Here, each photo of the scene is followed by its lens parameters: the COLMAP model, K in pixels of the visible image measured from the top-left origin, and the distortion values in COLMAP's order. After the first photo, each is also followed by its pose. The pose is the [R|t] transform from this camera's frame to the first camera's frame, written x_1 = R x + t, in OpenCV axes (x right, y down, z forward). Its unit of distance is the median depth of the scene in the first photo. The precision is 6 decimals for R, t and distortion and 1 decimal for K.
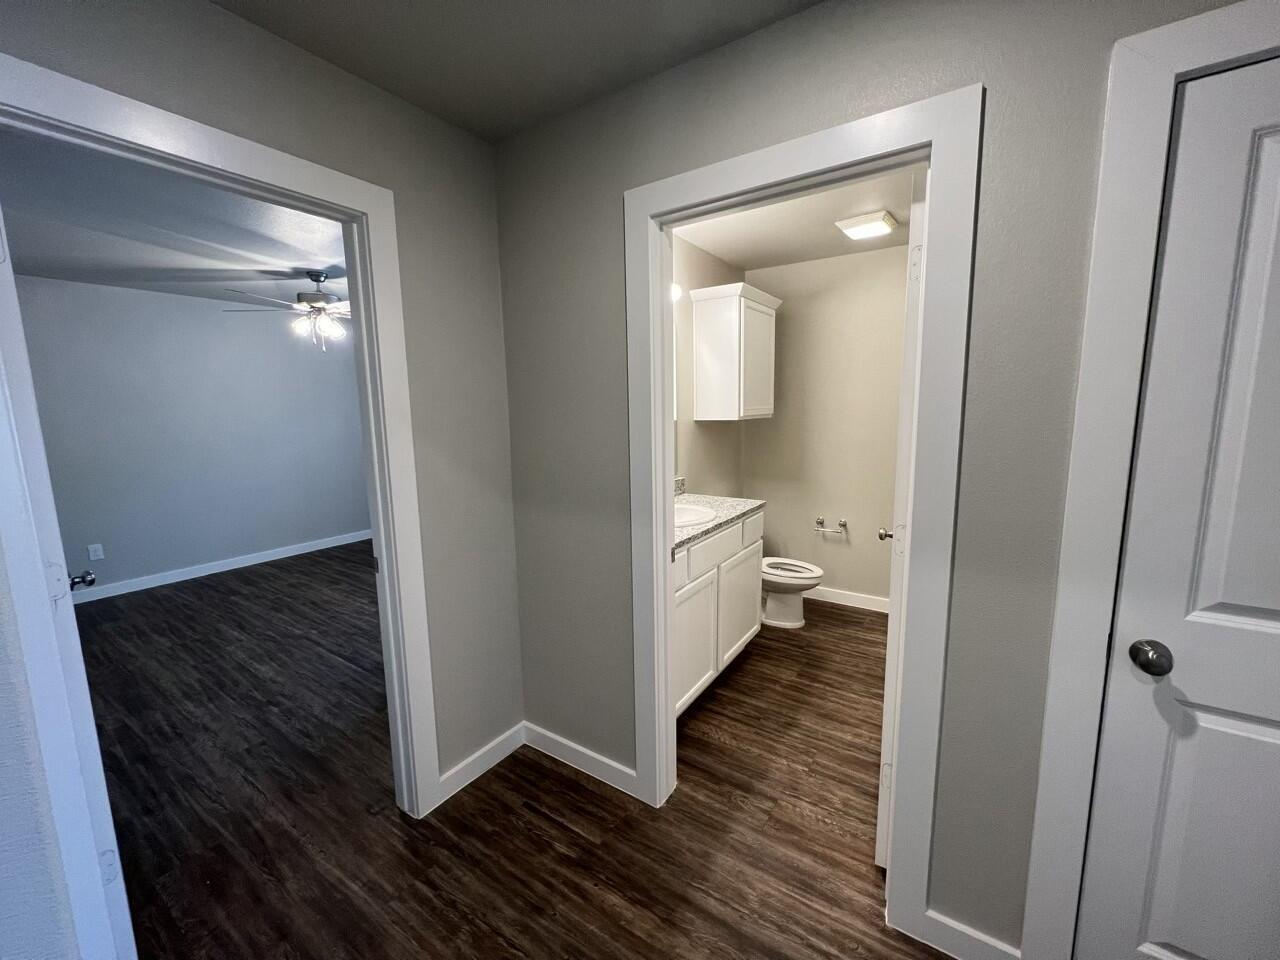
lens RADIAL K [[511.5, 0, 635.1], [0, 511.5, 480.6], [0, 0, 1]] dist [0.000135, -0.000682]
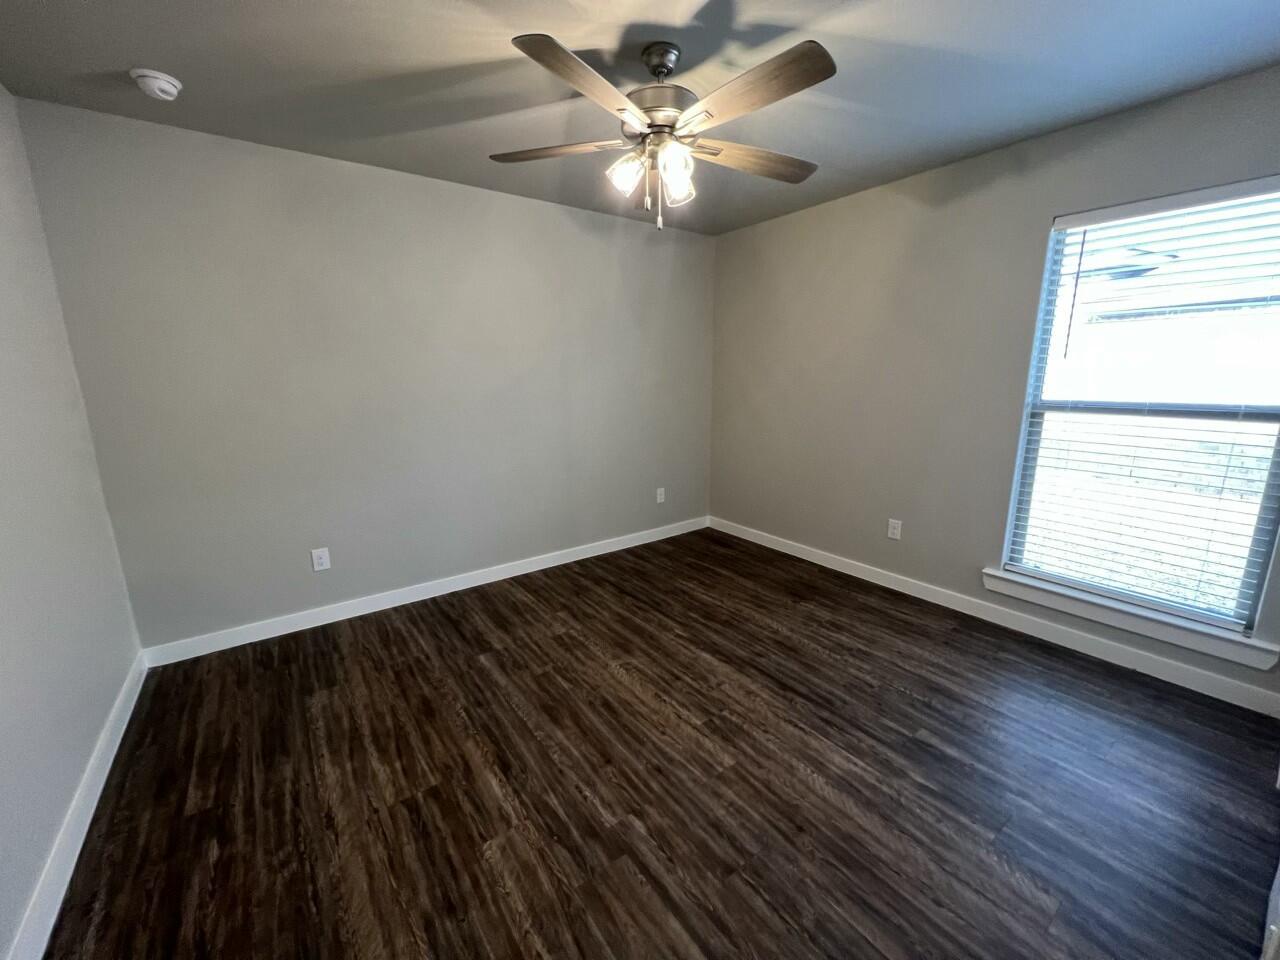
lens RADIAL K [[511.5, 0, 633.9], [0, 511.5, 479.6], [0, 0, 1]] dist [0.000135, -0.000682]
pose [[0.940780, 0.072219, -0.331236, -0.412292], [-0.049840, 0.995894, 0.075578, -0.043928], [0.335334, -0.054594, 0.940516, 0.475995]]
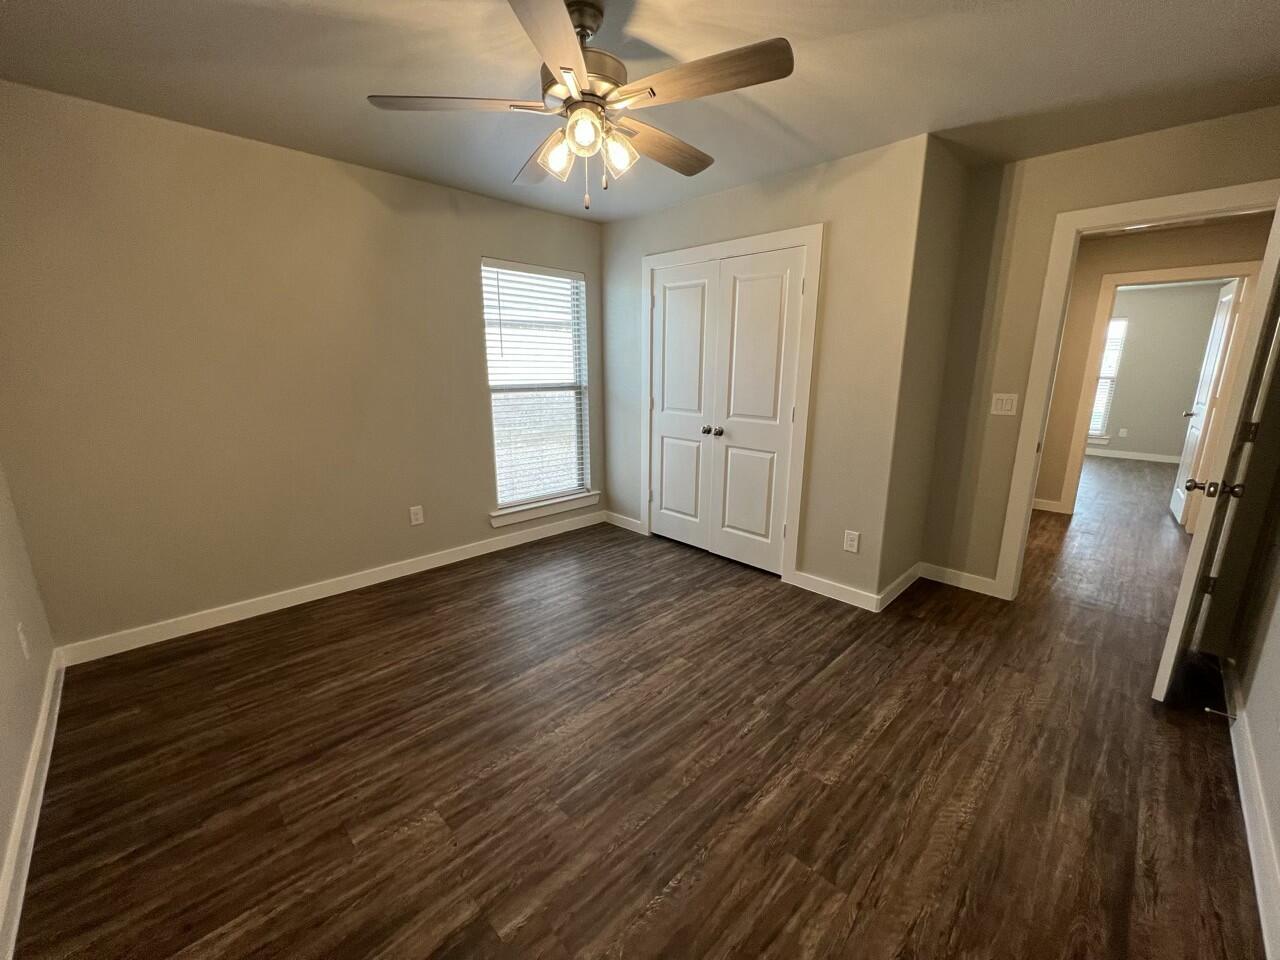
lens RADIAL K [[512.0, 0, 638.9], [0, 512.0, 480.2], [0, 0, 1]] dist [-0.001323, 0.000259]
pose [[0.194214, -0.205981, 0.959089, -0.995995], [0.133513, 0.974158, 0.182181, -0.086011], [-0.971831, 0.092669, 0.216697, 0.809659]]
